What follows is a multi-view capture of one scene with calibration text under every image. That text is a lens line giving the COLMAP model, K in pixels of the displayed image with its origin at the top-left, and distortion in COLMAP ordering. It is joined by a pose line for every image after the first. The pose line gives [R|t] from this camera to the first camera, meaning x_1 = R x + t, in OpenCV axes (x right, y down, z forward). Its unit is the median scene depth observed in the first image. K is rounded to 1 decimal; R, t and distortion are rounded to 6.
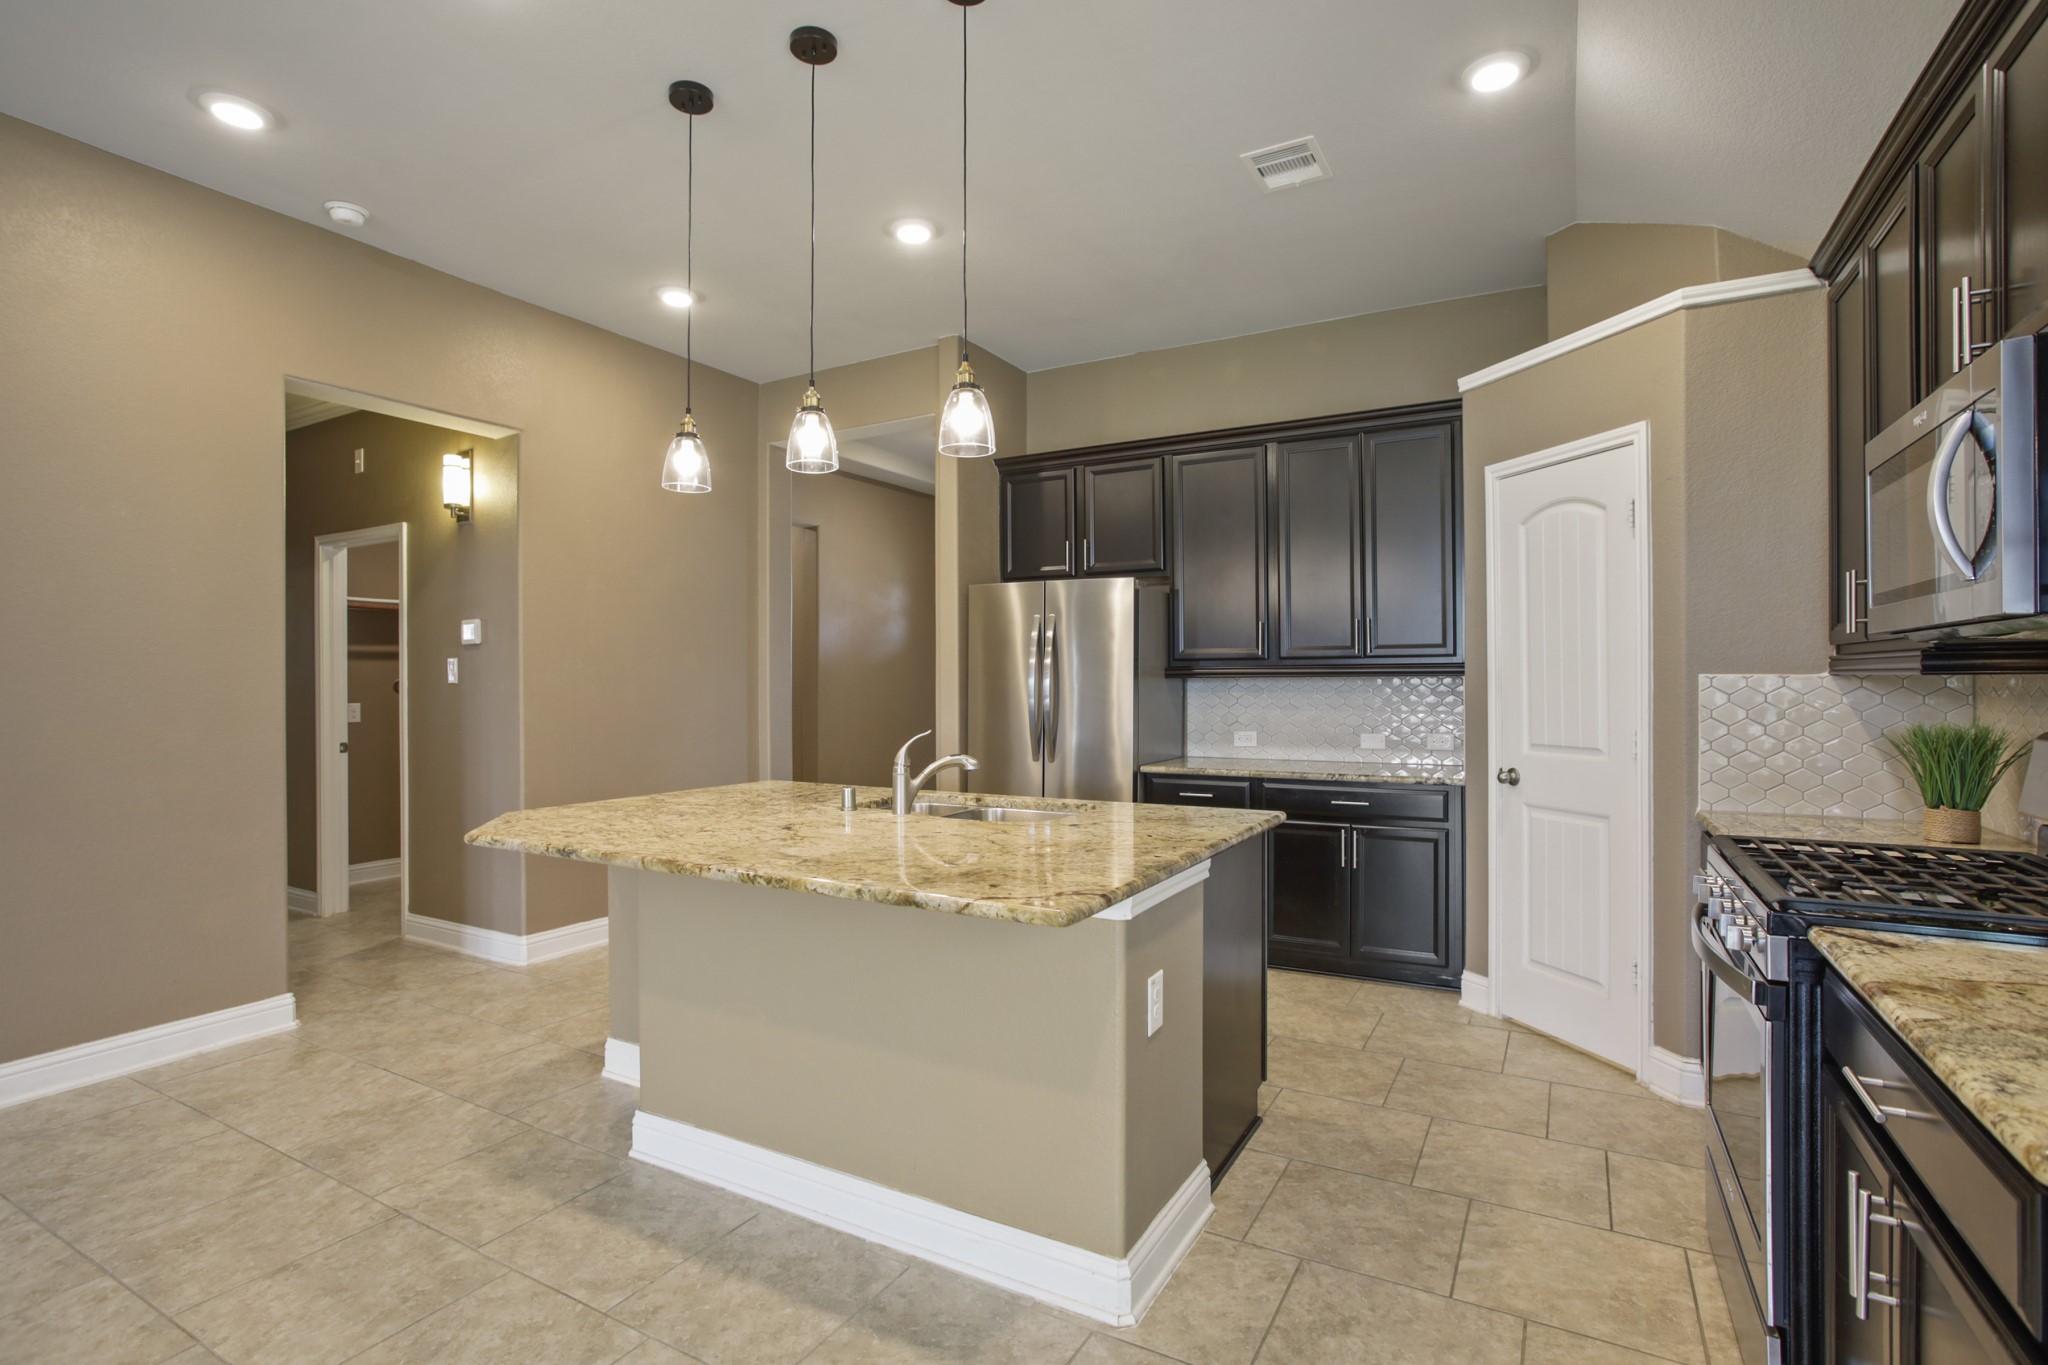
lens RADIAL K [[994.5, 0, 1044.5], [0, 994.5, 671.9], [0, 0, 1]] dist [-0.053063, 0.023183]
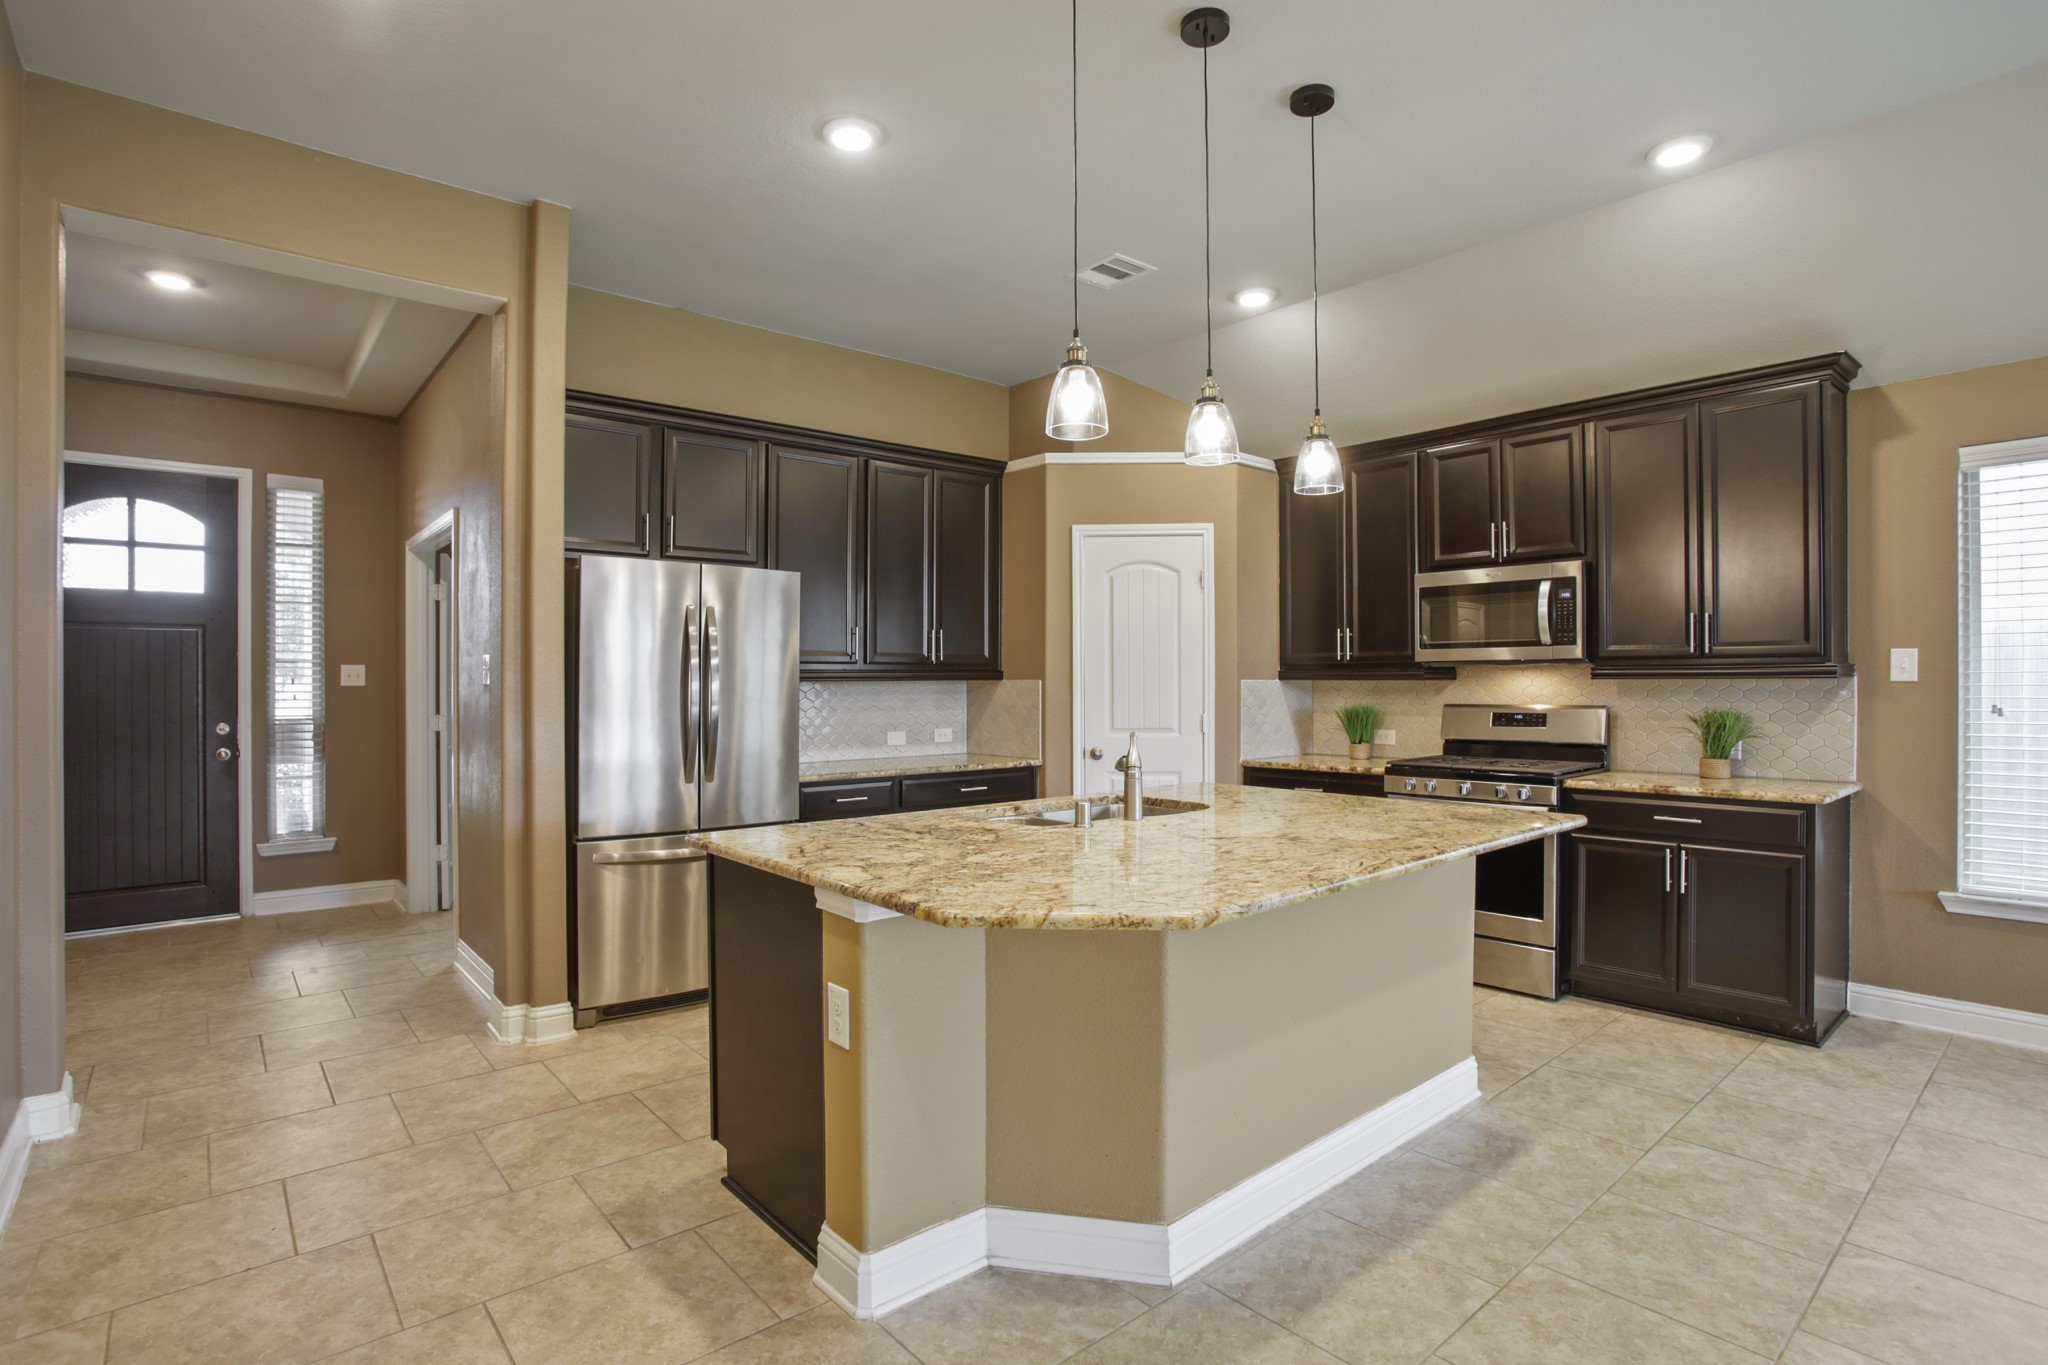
lens RADIAL K [[994.5, 0, 998.9], [0, 994.5, 695.5], [0, 0, 1]] dist [-0.053063, 0.023183]
pose [[0.350717, -0.003777, 0.936474, -1.304452], [-0.003367, 0.999980, 0.005294, 0.026884], [-0.936475, -0.005010, 0.350698, 0.936468]]
